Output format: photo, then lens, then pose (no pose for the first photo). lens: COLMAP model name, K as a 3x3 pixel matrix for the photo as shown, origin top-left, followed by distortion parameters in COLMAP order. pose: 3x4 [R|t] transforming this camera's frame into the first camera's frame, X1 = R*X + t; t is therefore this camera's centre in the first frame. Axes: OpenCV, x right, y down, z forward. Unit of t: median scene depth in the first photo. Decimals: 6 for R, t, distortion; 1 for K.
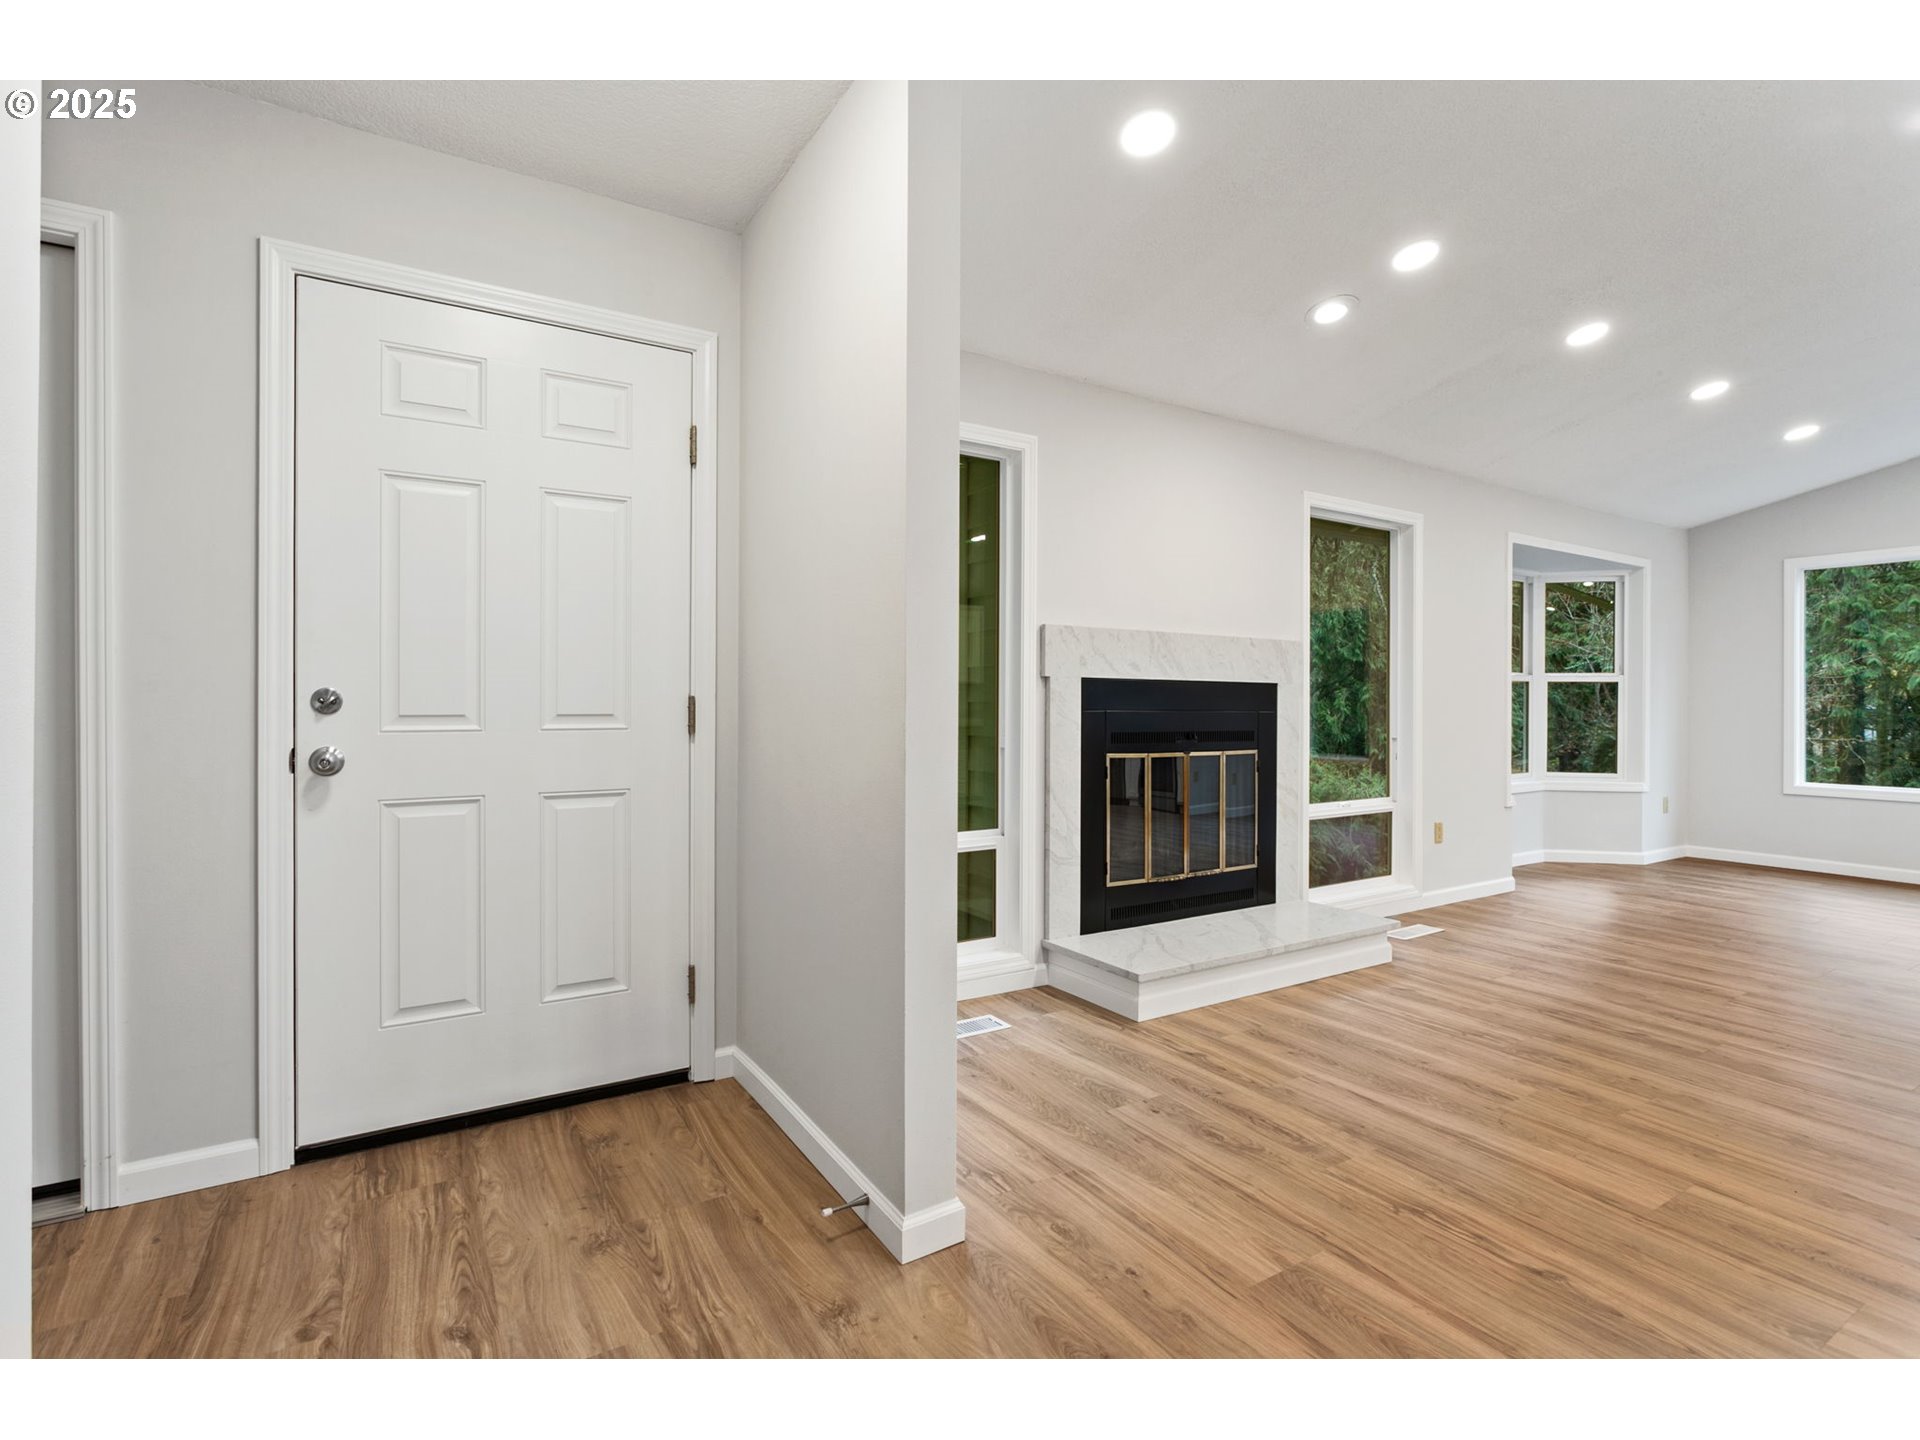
lens RADIAL K [[929.9, 0, 1000.9], [0, 929.9, 698.3], [0, 0, 1]] dist [-0.031620, 0.014318]
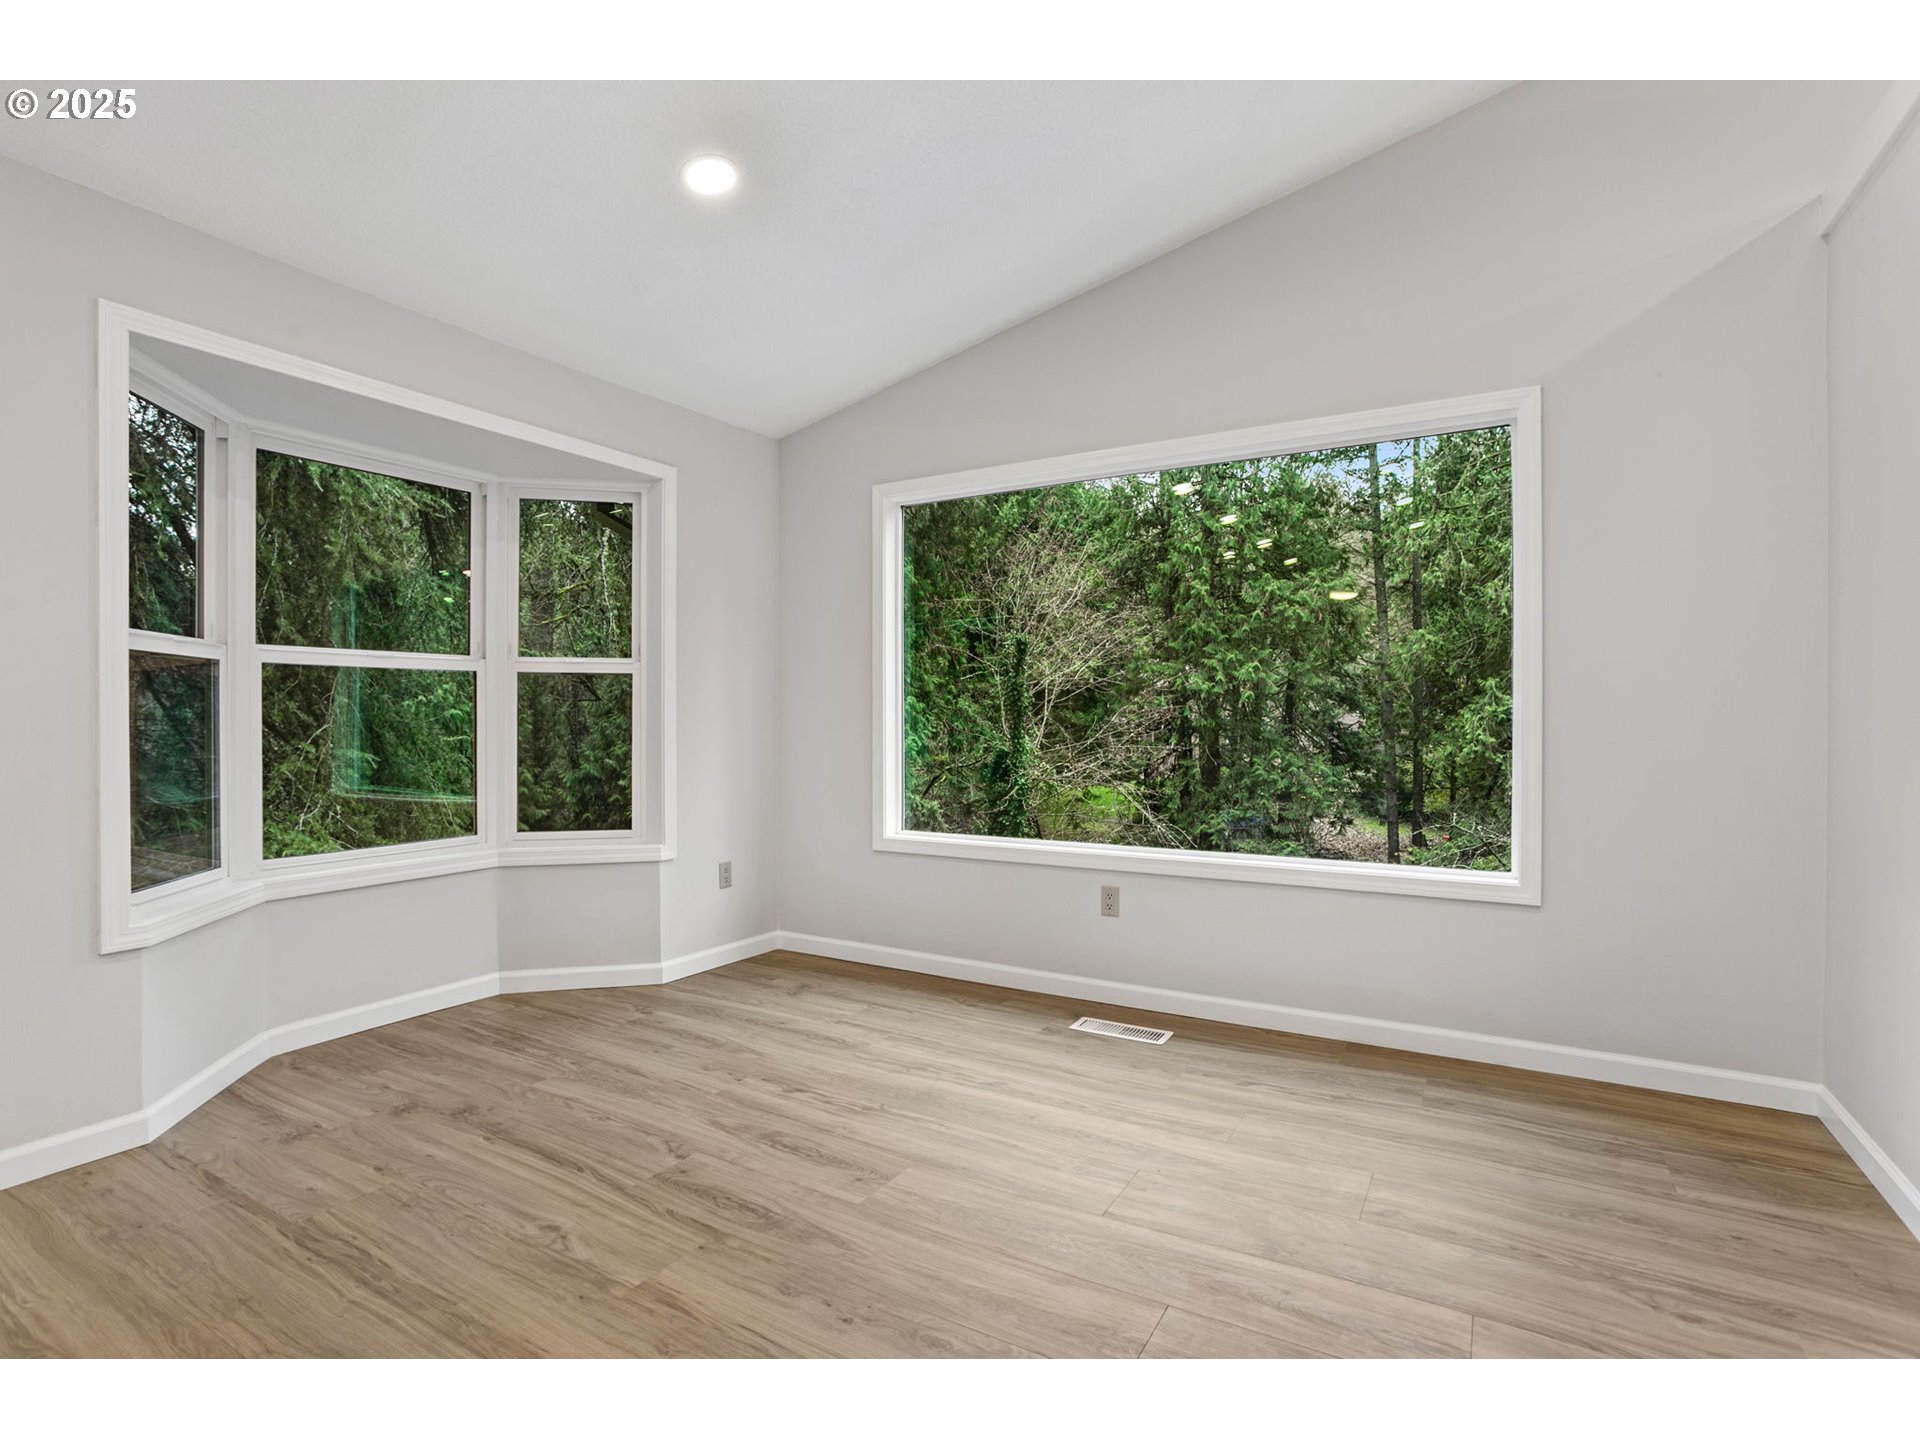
lens RADIAL K [[929.9, 0, 961.2], [0, 929.9, 723.1], [0, 0, 1]] dist [-0.031620, 0.014318]
pose [[0.897172, -0.006927, 0.441628, 0.957149], [0.002215, 0.999935, 0.011183, 0.011662], [-0.441677, -0.009054, 0.897129, 0.601483]]
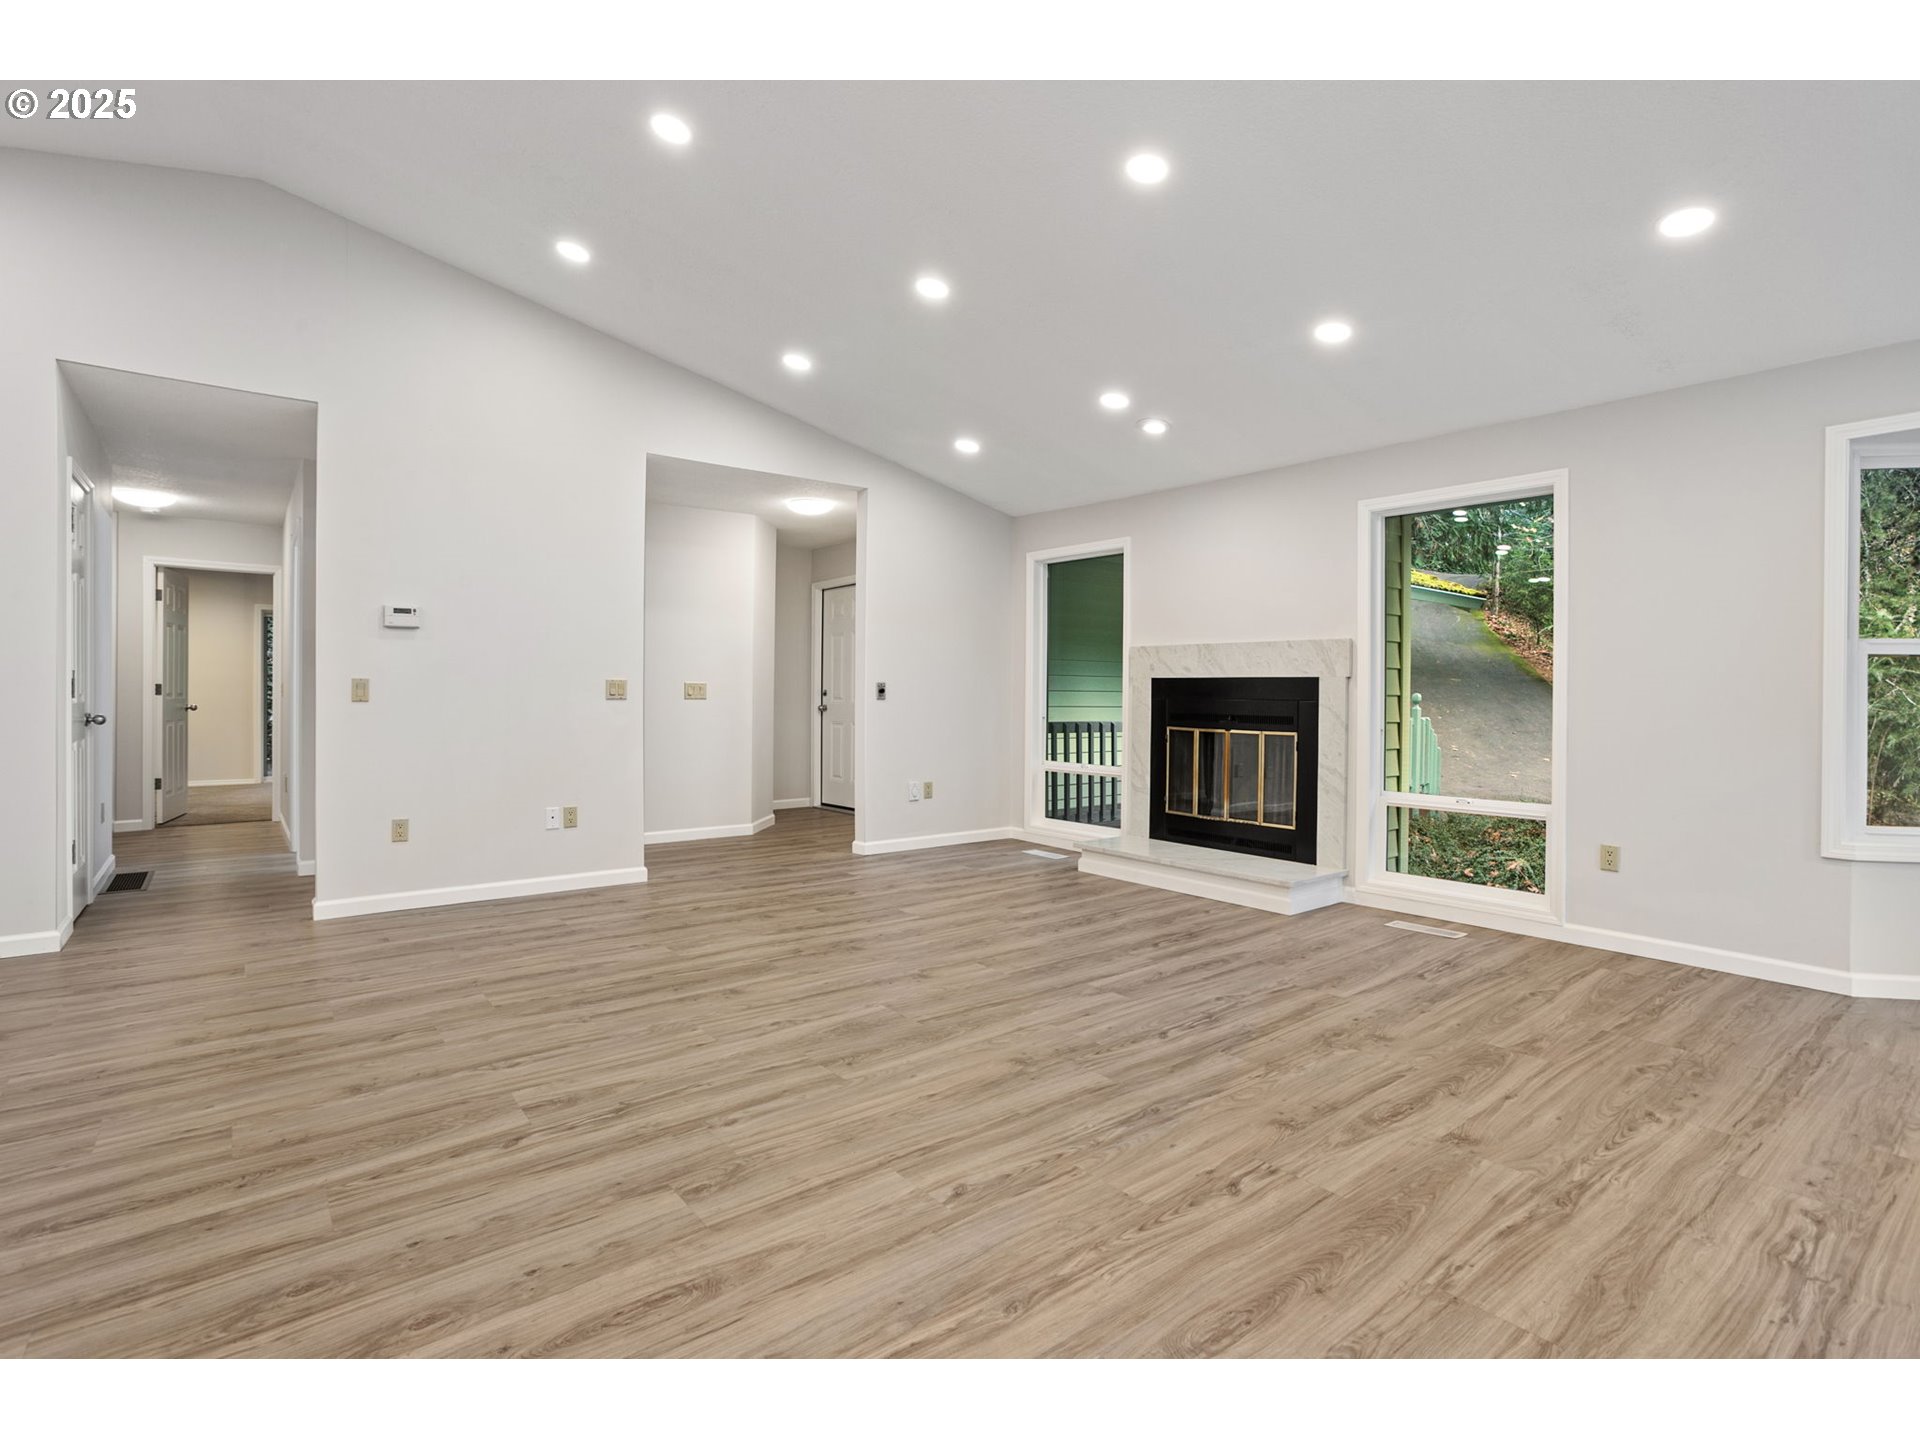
lens RADIAL K [[929.9, 0, 942.1], [0, 929.9, 714.3], [0, 0, 1]] dist [-0.031620, 0.014318]
pose [[0.086177, 0.014641, -0.996172, 1.493538], [-0.002060, 0.999892, 0.014517, 0.015647], [0.996278, 0.000801, 0.086198, 0.449364]]
